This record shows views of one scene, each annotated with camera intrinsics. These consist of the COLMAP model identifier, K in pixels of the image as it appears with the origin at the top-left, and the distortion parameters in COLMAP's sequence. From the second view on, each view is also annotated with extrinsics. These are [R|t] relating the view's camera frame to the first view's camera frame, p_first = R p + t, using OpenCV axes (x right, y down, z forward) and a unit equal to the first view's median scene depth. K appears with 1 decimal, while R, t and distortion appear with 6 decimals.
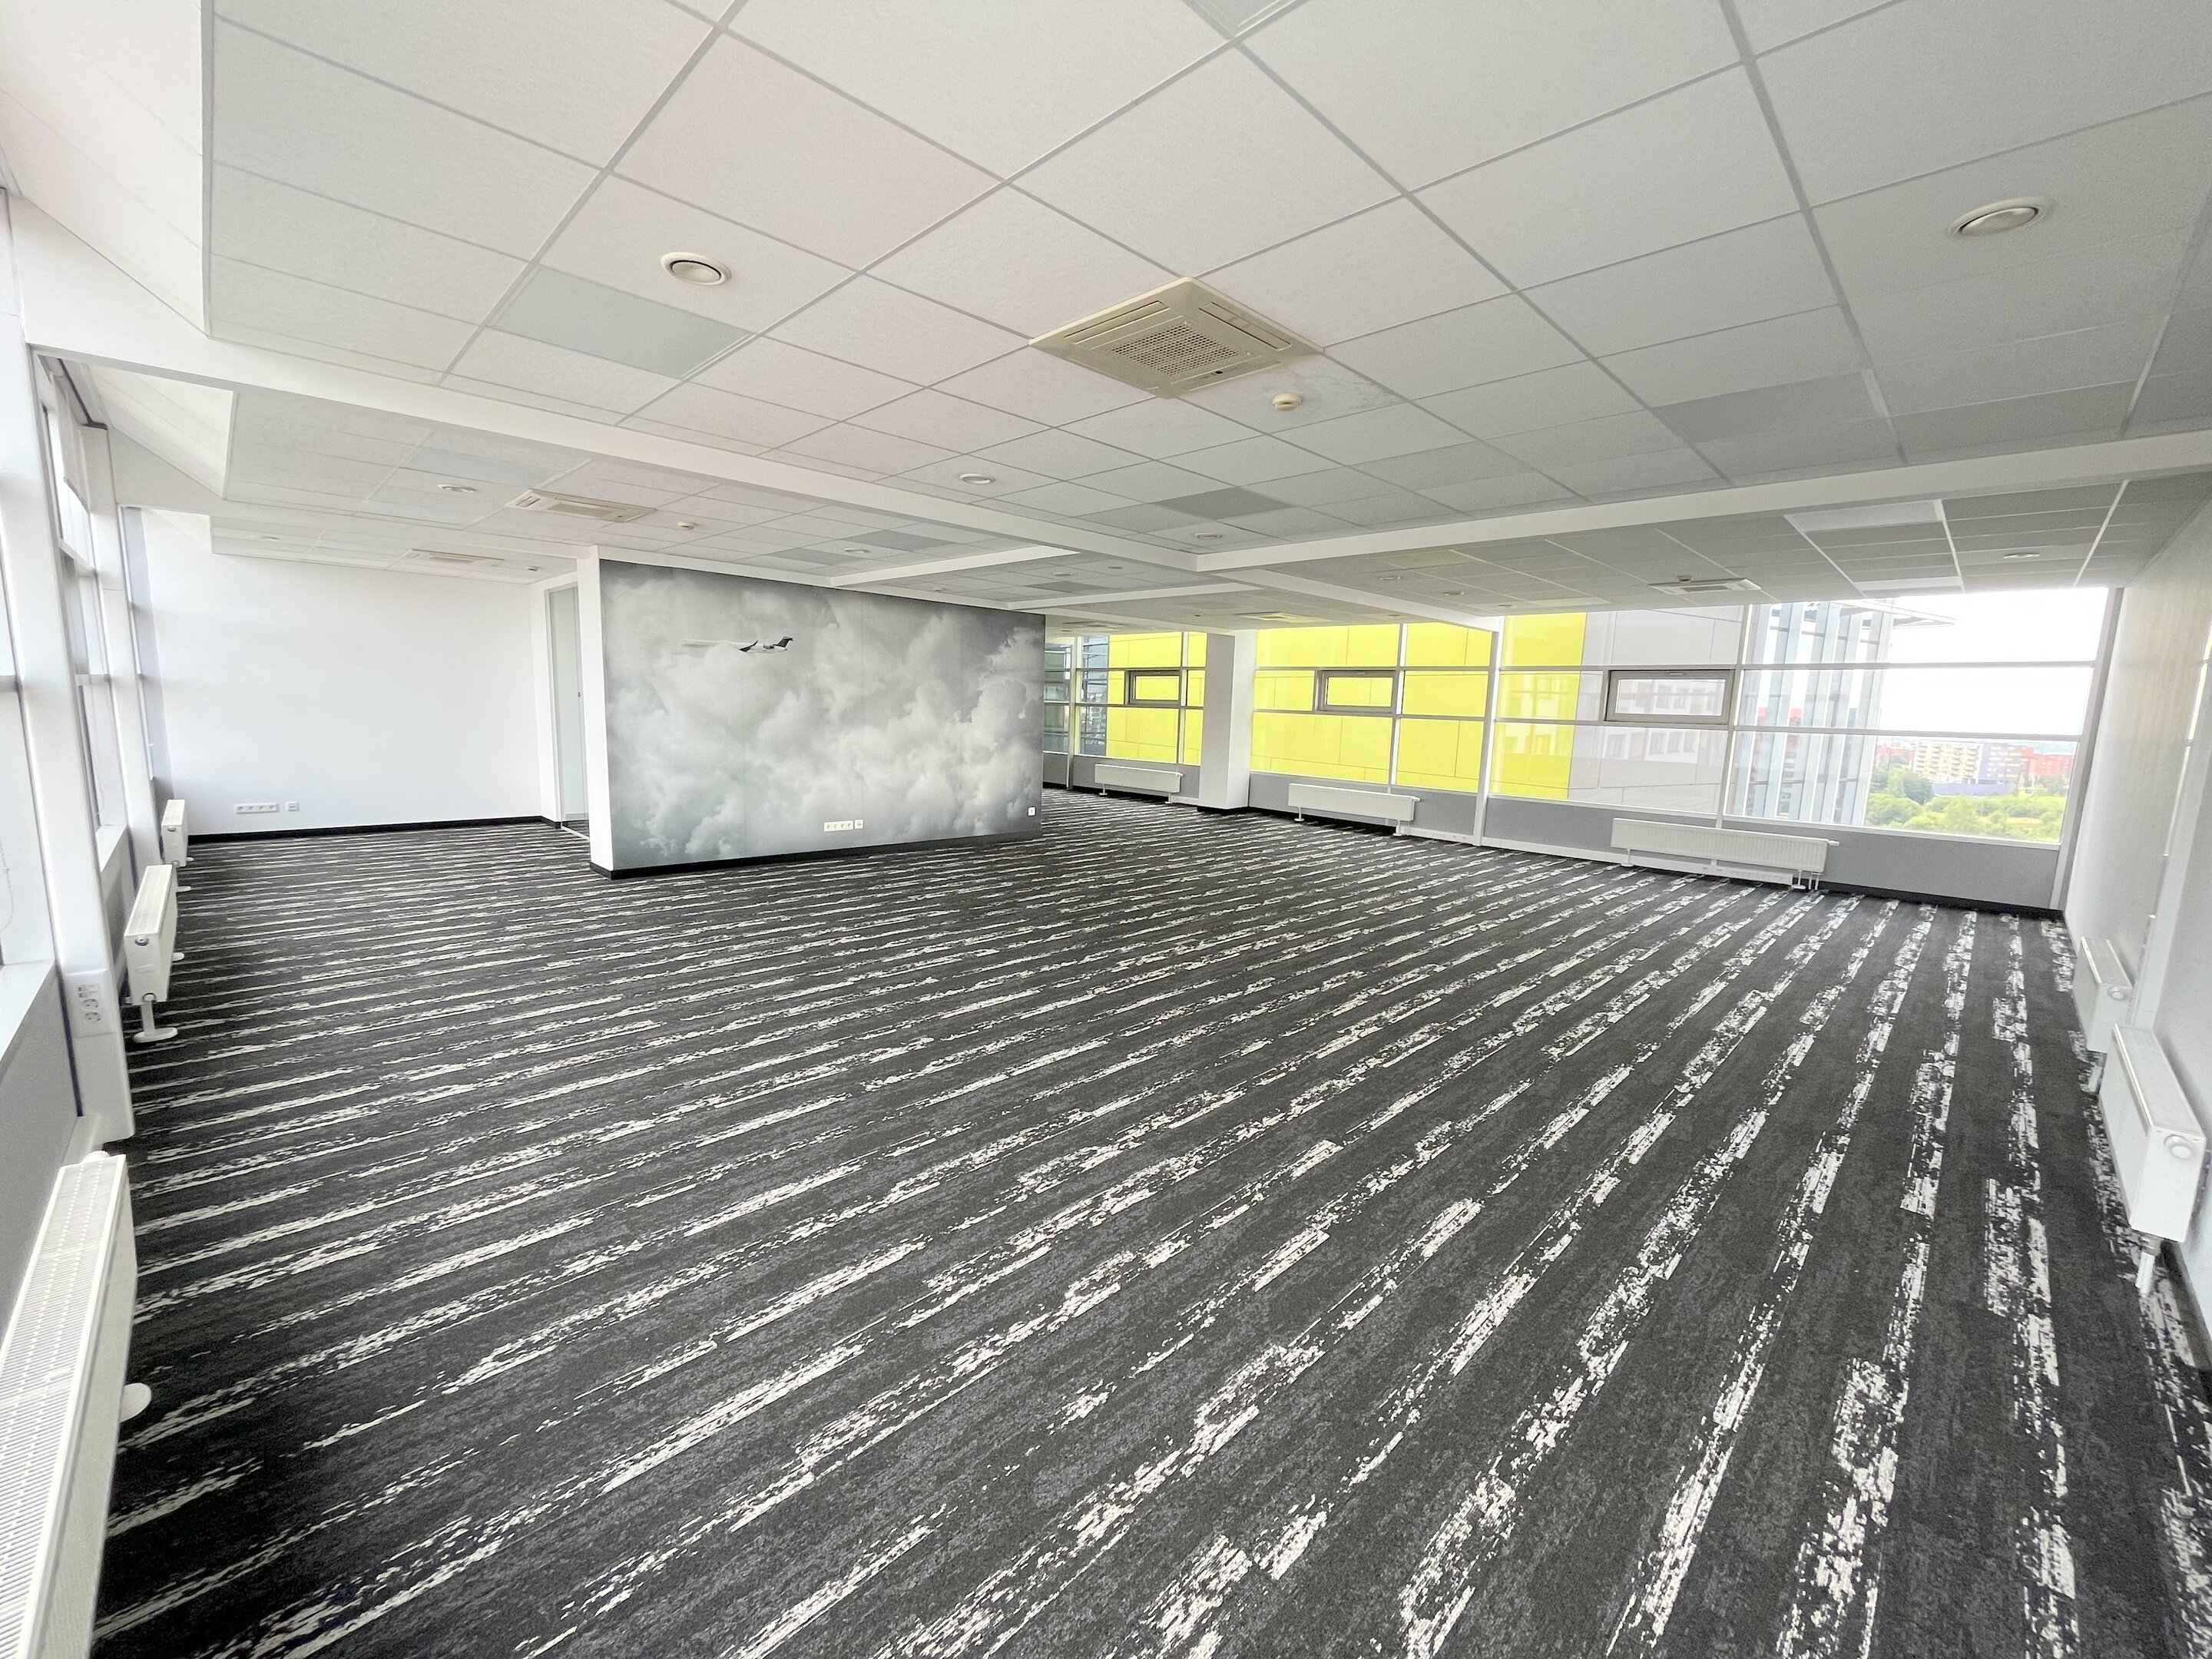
lens RADIAL K [[889.4, 0, 1106.5], [0, 889.4, 826.6], [0, 0, 1]] dist [-0.002334, -0.001113]
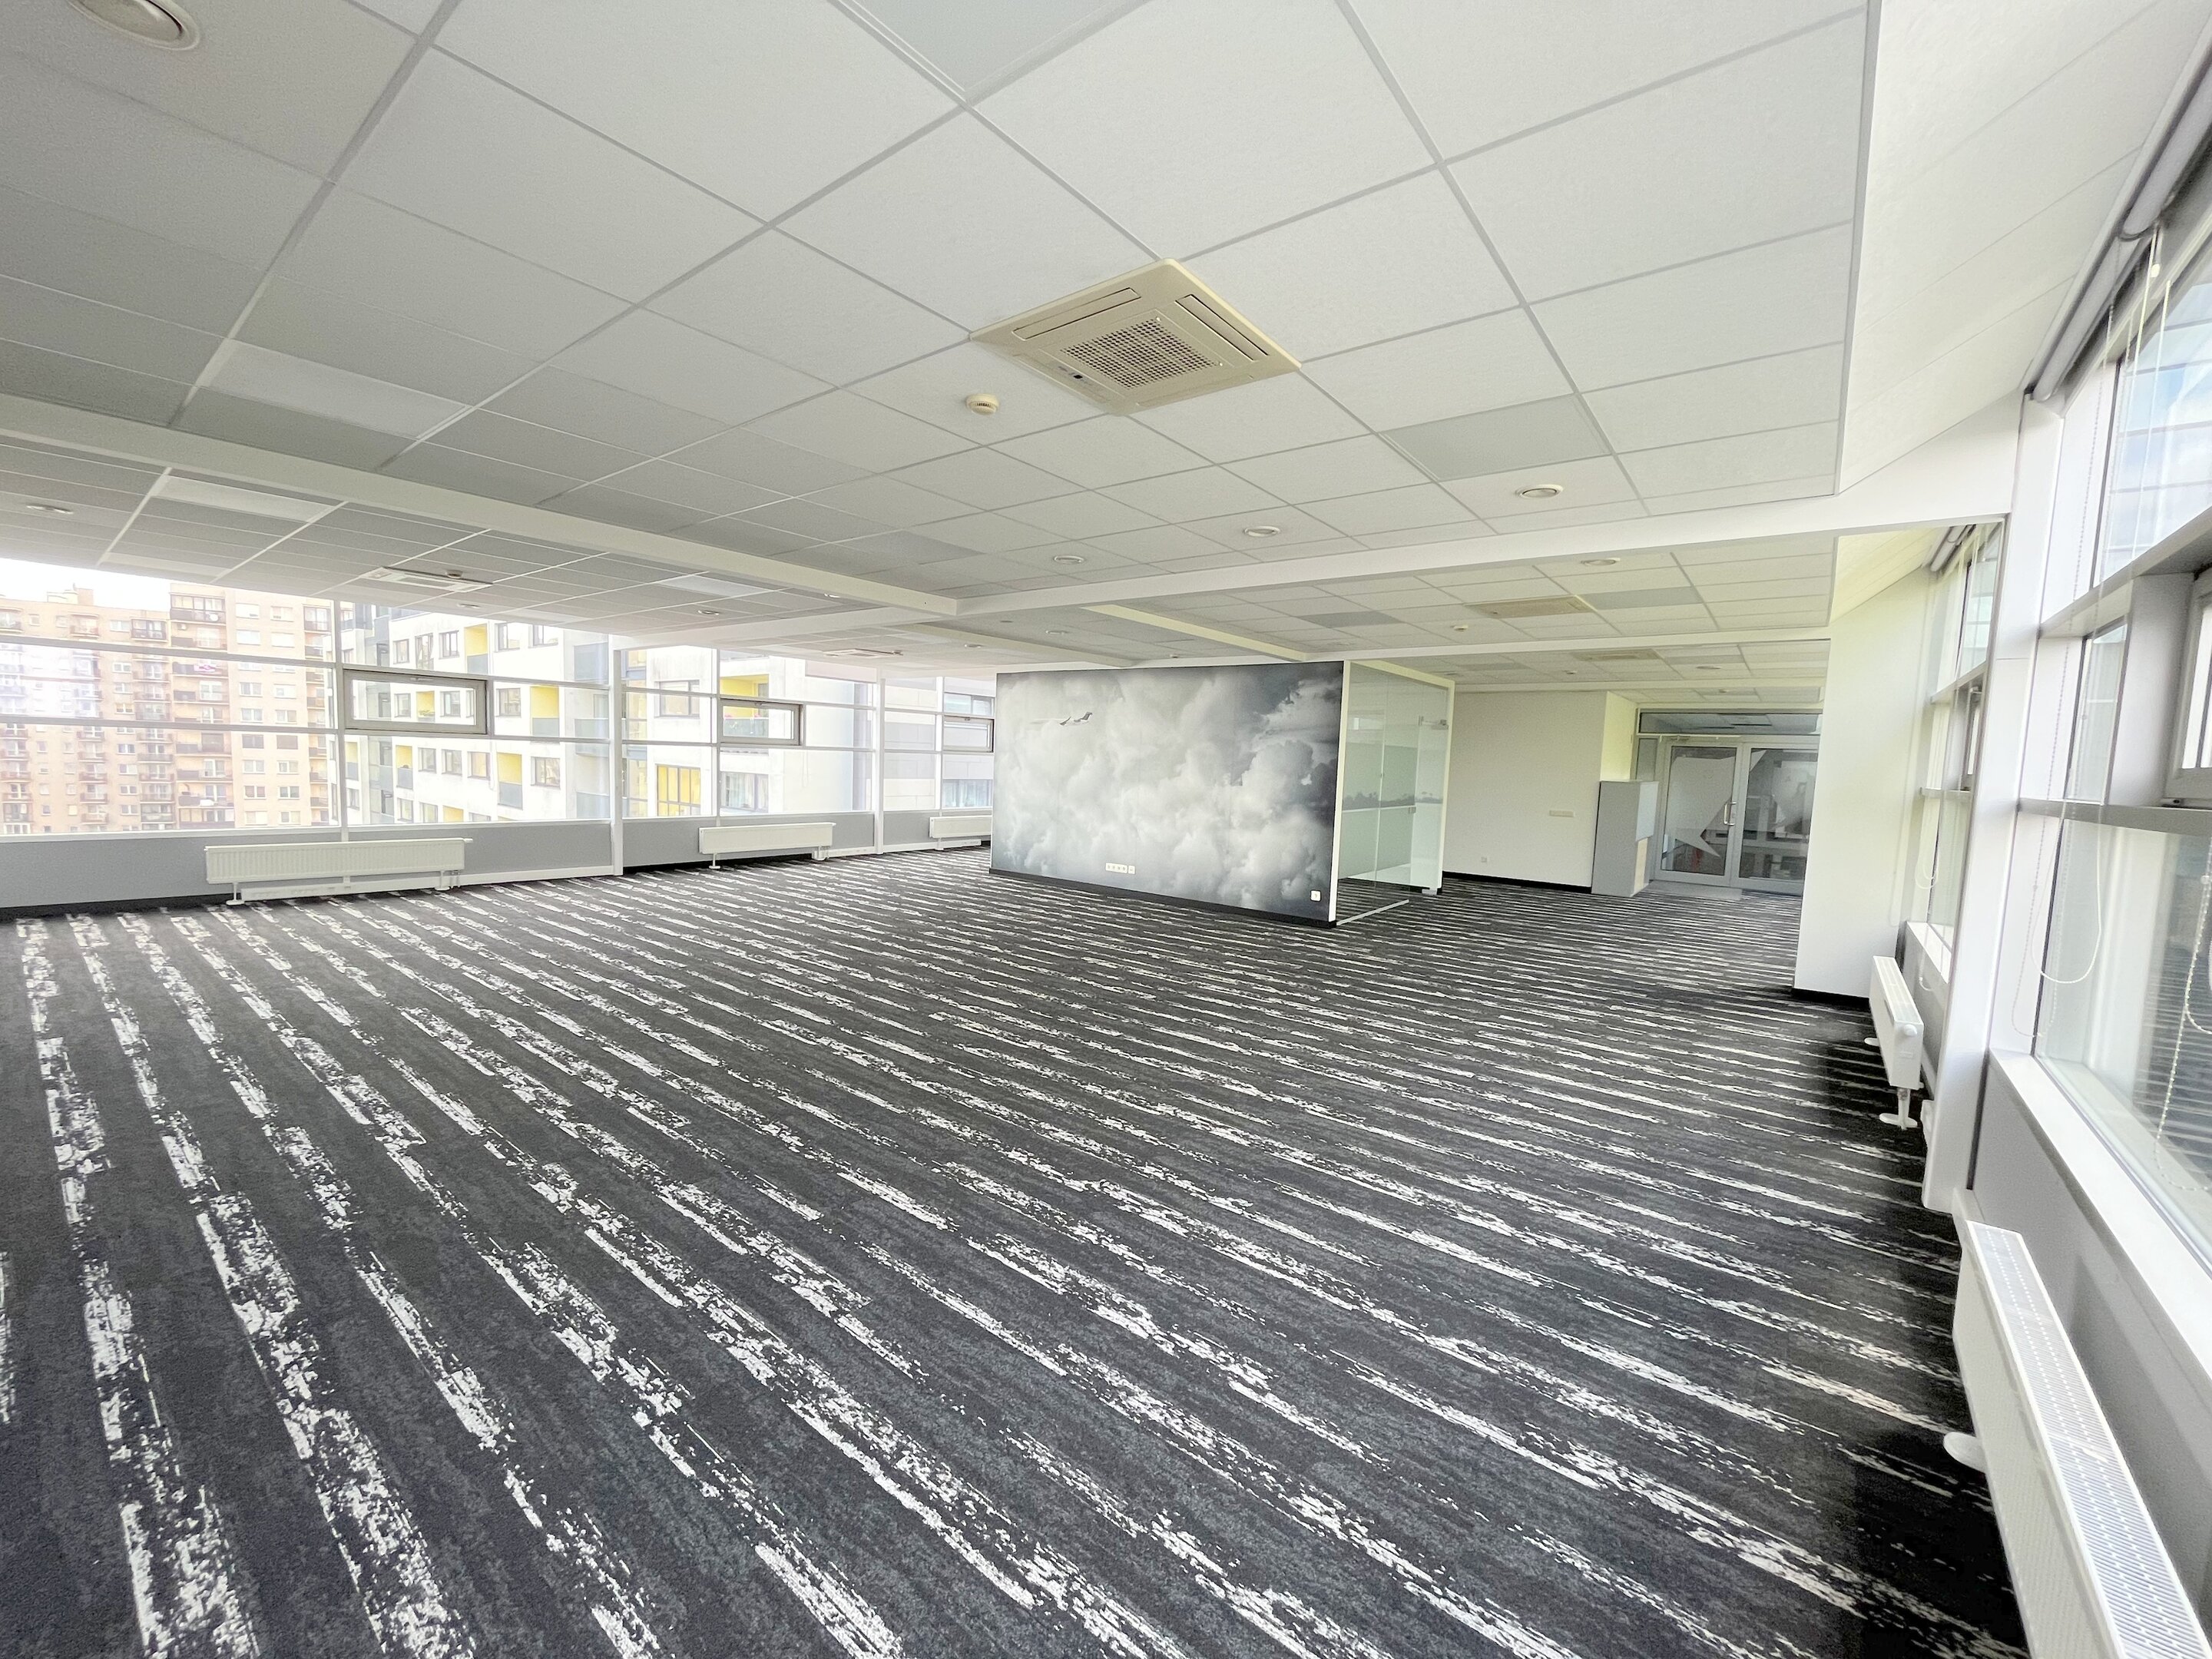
lens RADIAL K [[889.4, 0, 1103.4], [0, 889.4, 830.3], [0, 0, 1]] dist [-0.002334, -0.001113]
pose [[0.119277, 0.055194, -0.991326, 0.962244], [-0.170254, 0.984801, 0.034345, -0.097403], [0.978155, 0.164681, 0.126861, 0.927794]]
